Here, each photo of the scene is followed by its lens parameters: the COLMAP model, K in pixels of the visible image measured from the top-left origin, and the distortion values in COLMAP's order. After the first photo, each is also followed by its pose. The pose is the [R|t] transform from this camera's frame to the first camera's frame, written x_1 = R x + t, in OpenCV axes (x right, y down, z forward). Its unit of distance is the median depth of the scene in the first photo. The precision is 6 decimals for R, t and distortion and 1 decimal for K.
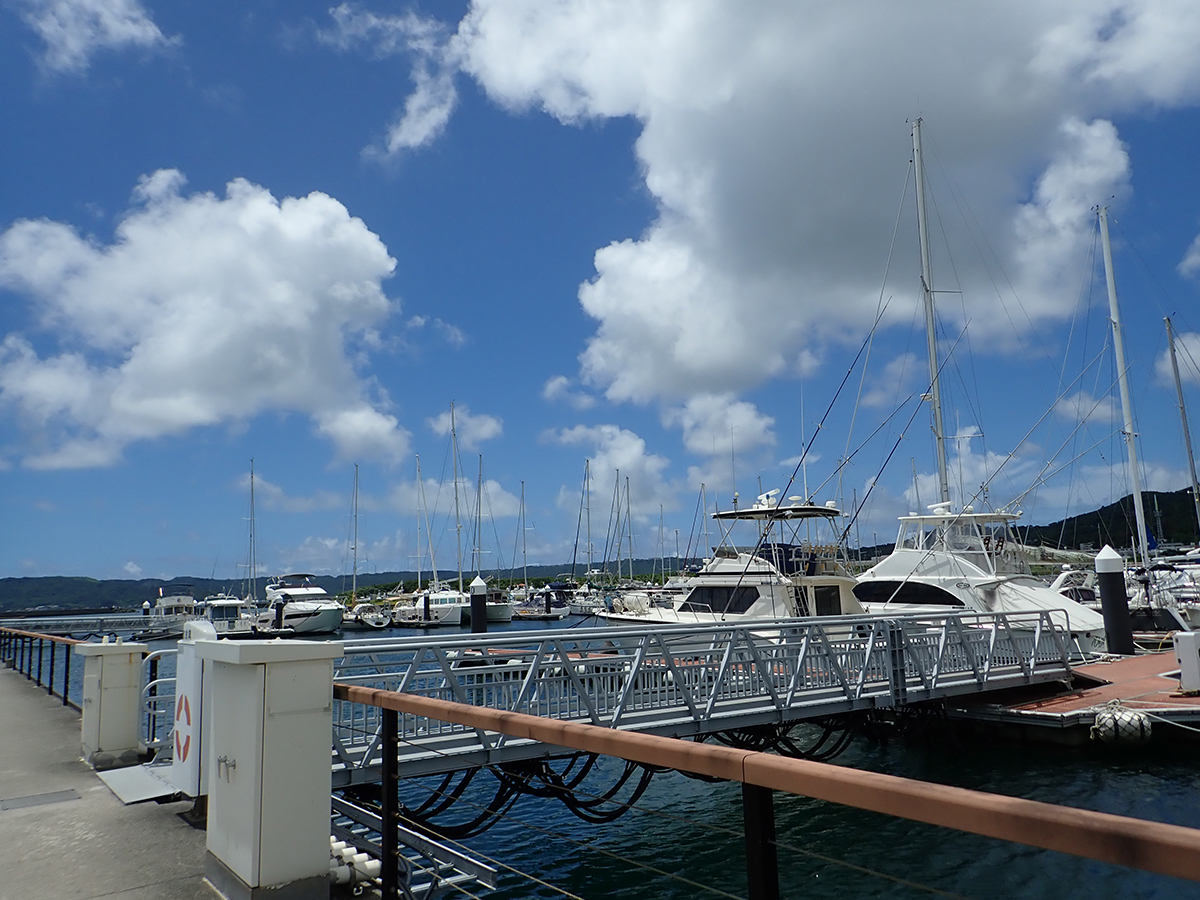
lens RADIAL K [[862.7, 0, 607.5], [0, 862.7, 448.7], [0, 0, 1]] dist [0.039311, -0.072042]
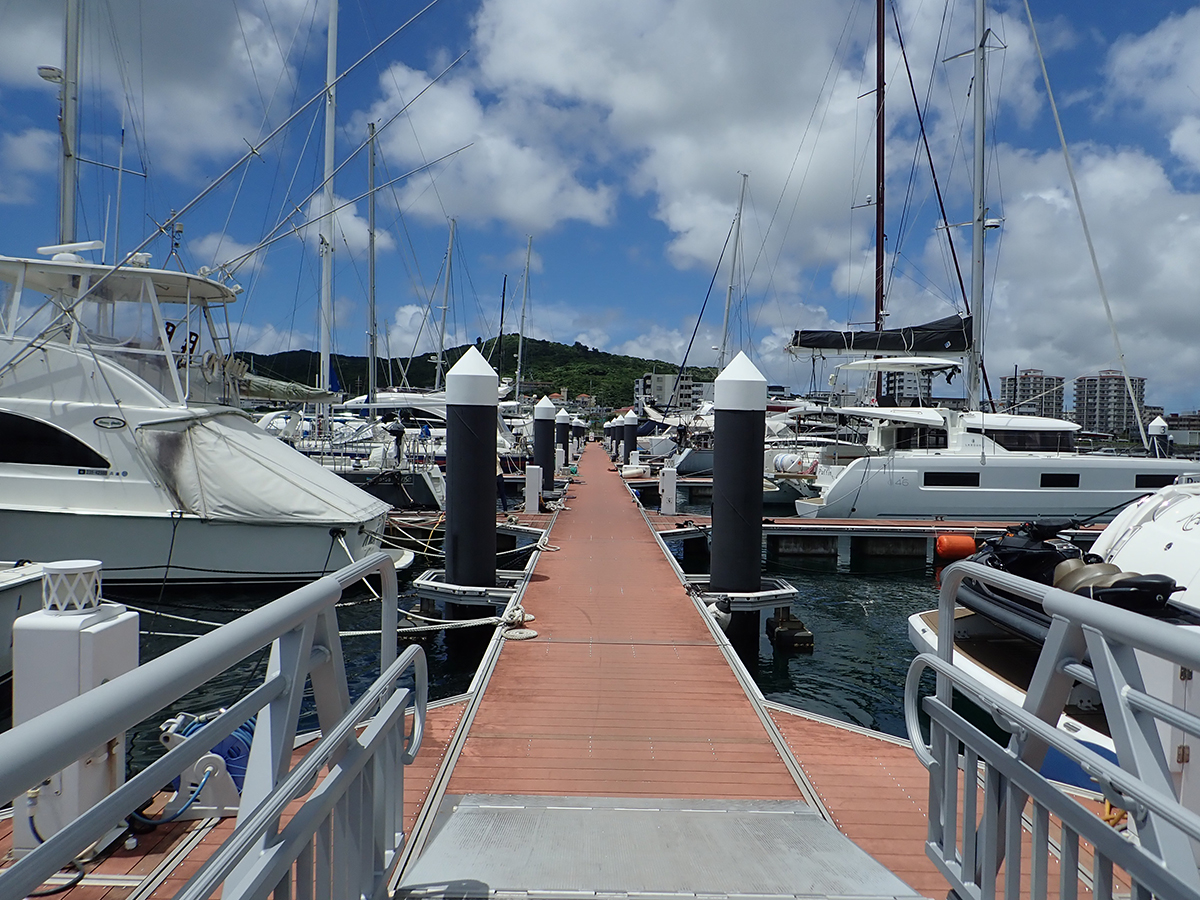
lens RADIAL K [[862.7, 0, 607.5], [0, 862.7, 448.7], [0, 0, 1]] dist [0.039311, -0.072042]
pose [[0.595904, 0.027609, 0.802581, 0.211580], [-0.170578, 0.980954, 0.092906, 0.088272], [-0.784731, -0.192266, 0.589264, 0.550238]]
